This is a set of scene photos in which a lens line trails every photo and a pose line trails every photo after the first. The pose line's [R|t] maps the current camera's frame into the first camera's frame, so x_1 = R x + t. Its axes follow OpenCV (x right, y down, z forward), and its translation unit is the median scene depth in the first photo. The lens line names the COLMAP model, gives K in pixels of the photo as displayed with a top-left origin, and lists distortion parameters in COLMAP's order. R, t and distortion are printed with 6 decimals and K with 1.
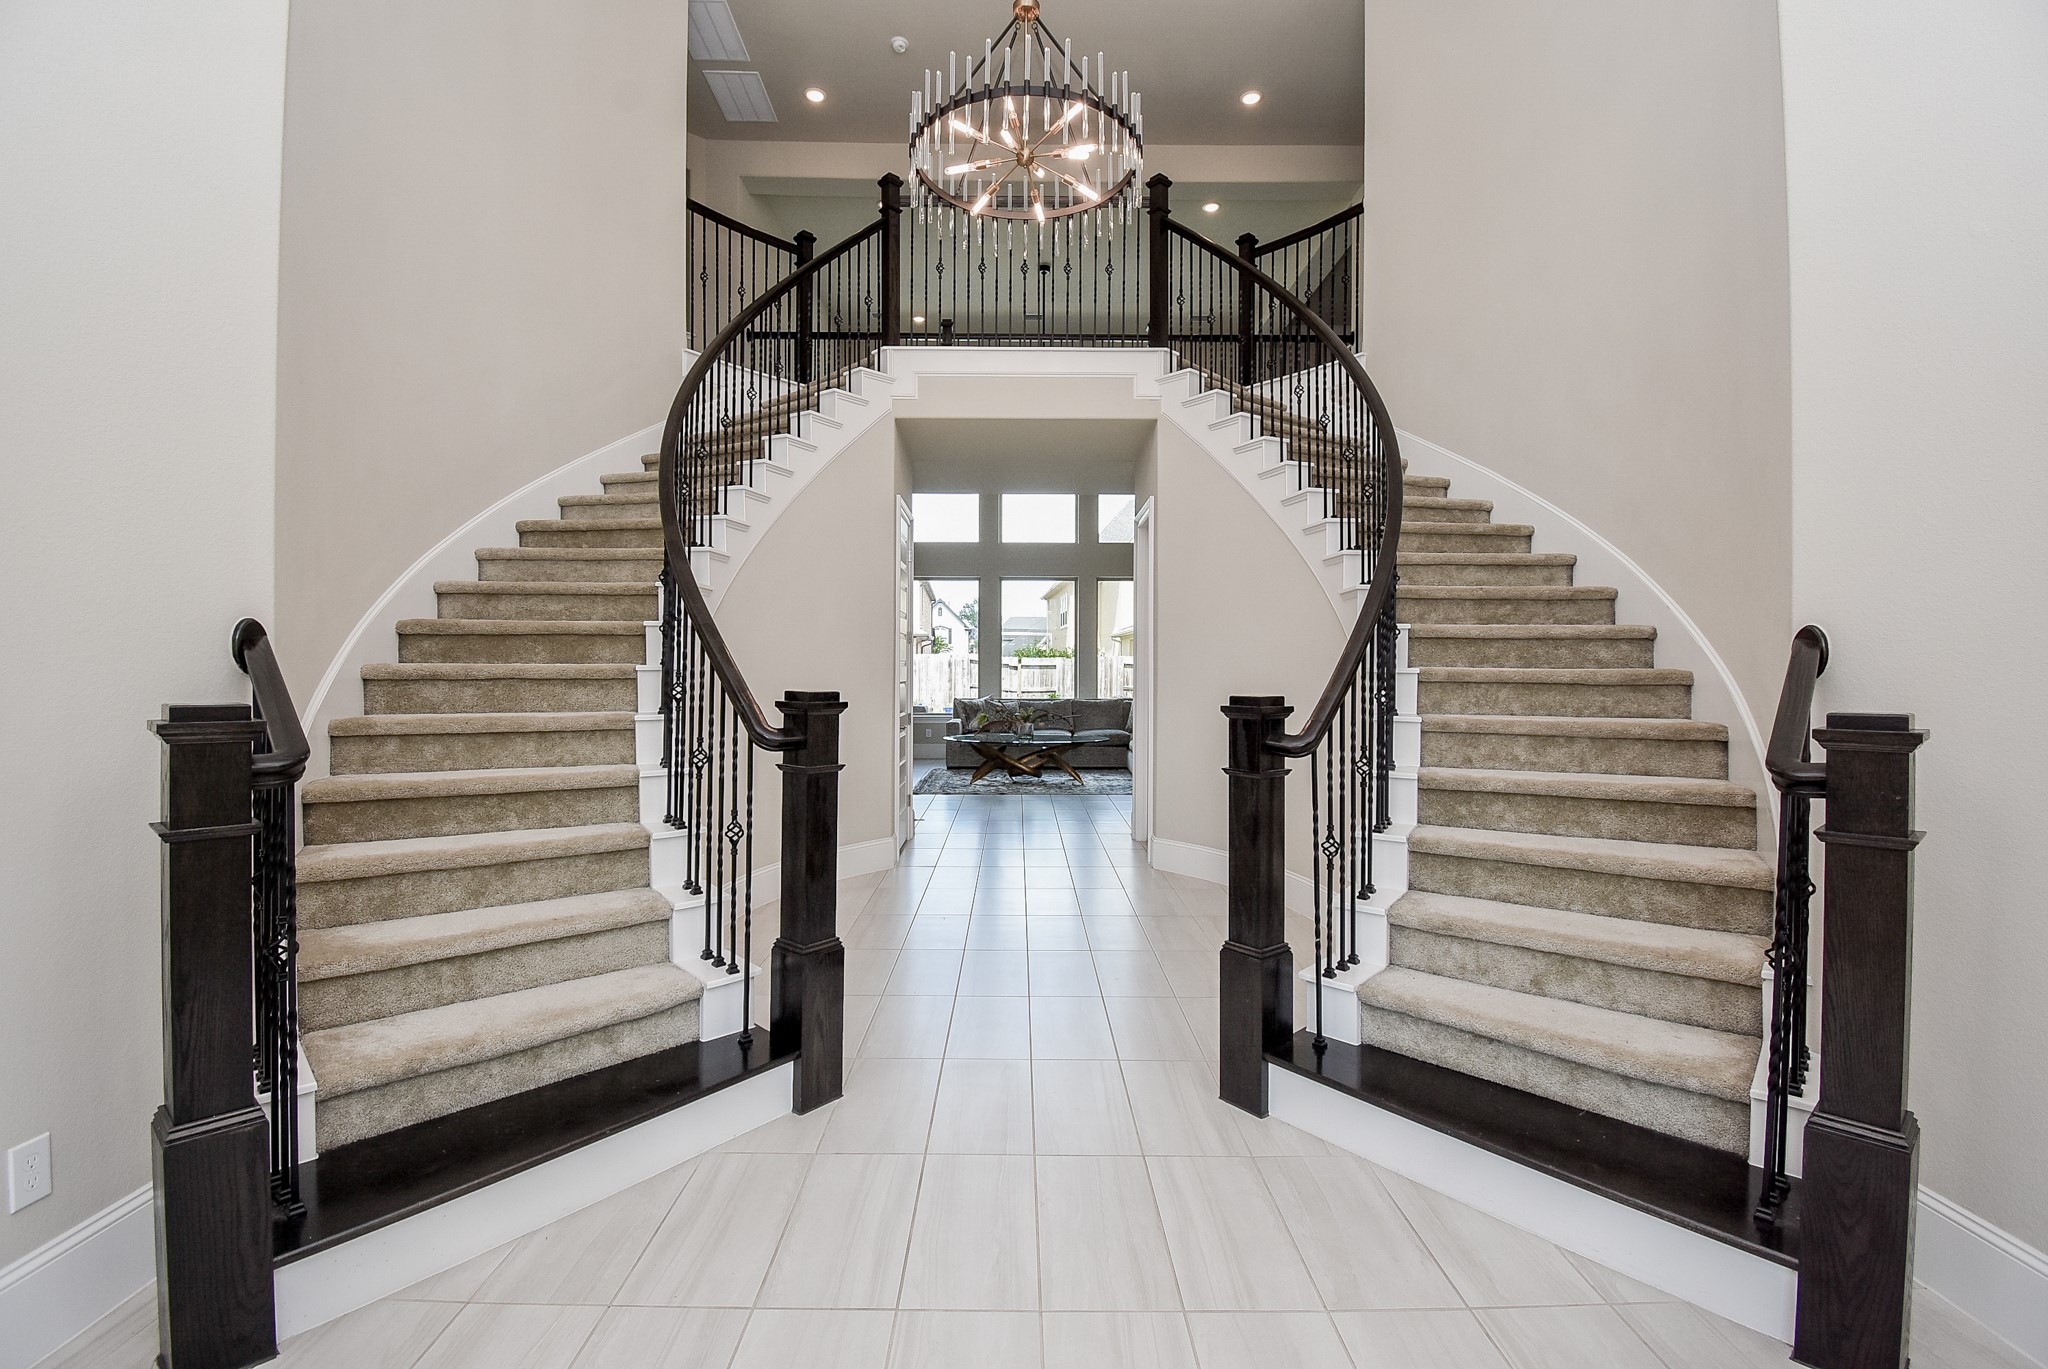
lens RADIAL K [[901.6, 0, 1021.3], [0, 901.6, 674.3], [0, 0, 1]] dist [0.019592, -0.025310]
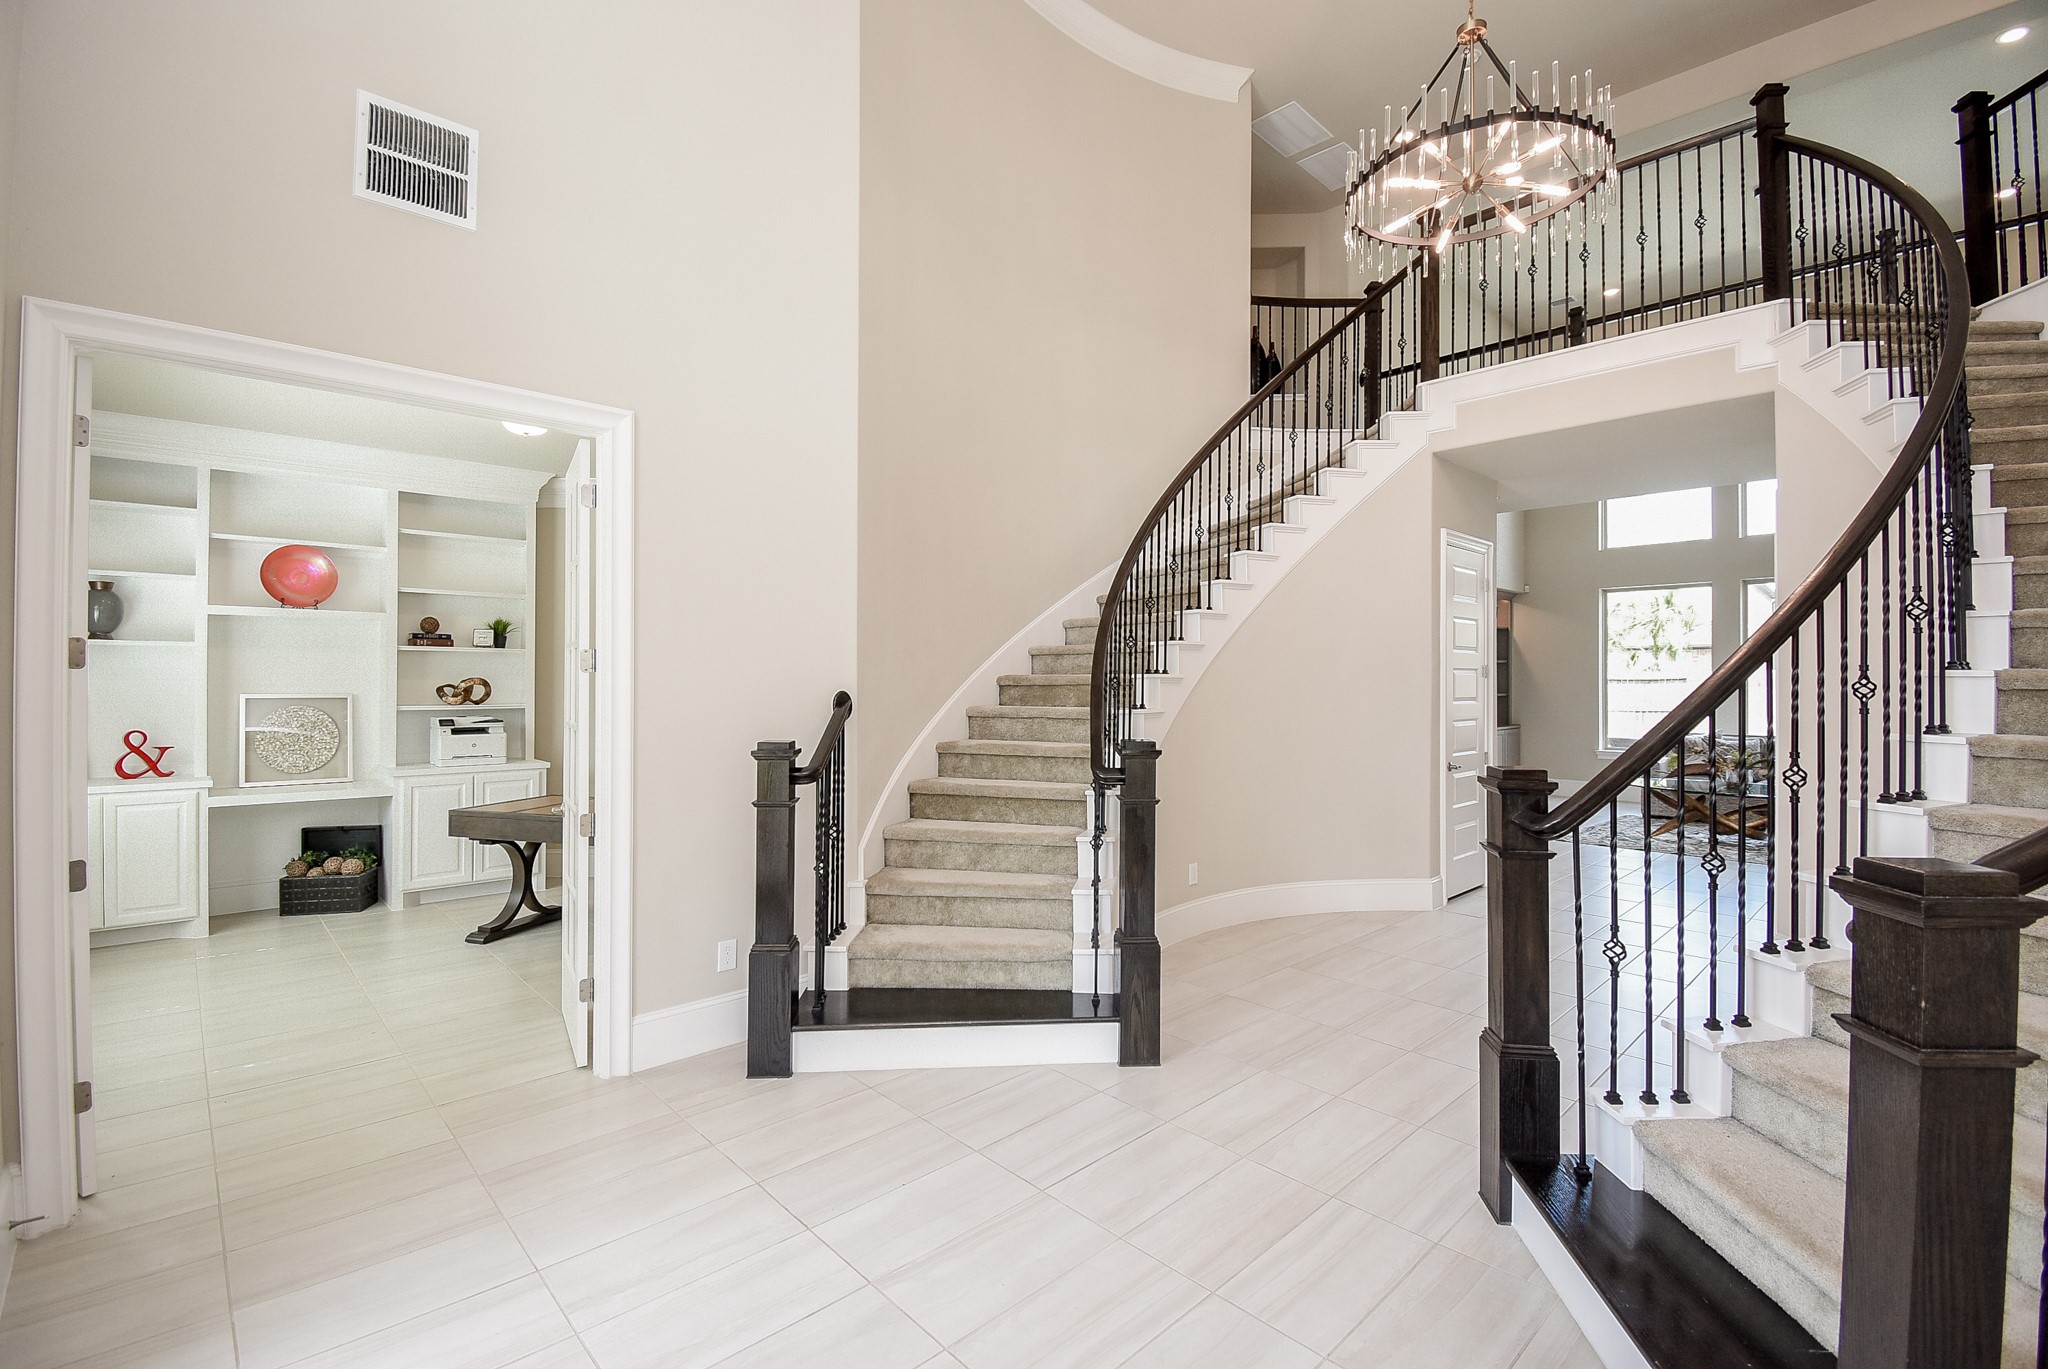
lens RADIAL K [[901.6, 0, 1021.3], [0, 901.6, 674.3], [0, 0, 1]] dist [0.019592, -0.025310]
pose [[0.684432, -0.006293, -0.729049, 0.581207], [-0.004924, 0.999900, -0.013254, -0.056169], [0.729060, 0.012661, 0.684333, -0.000749]]
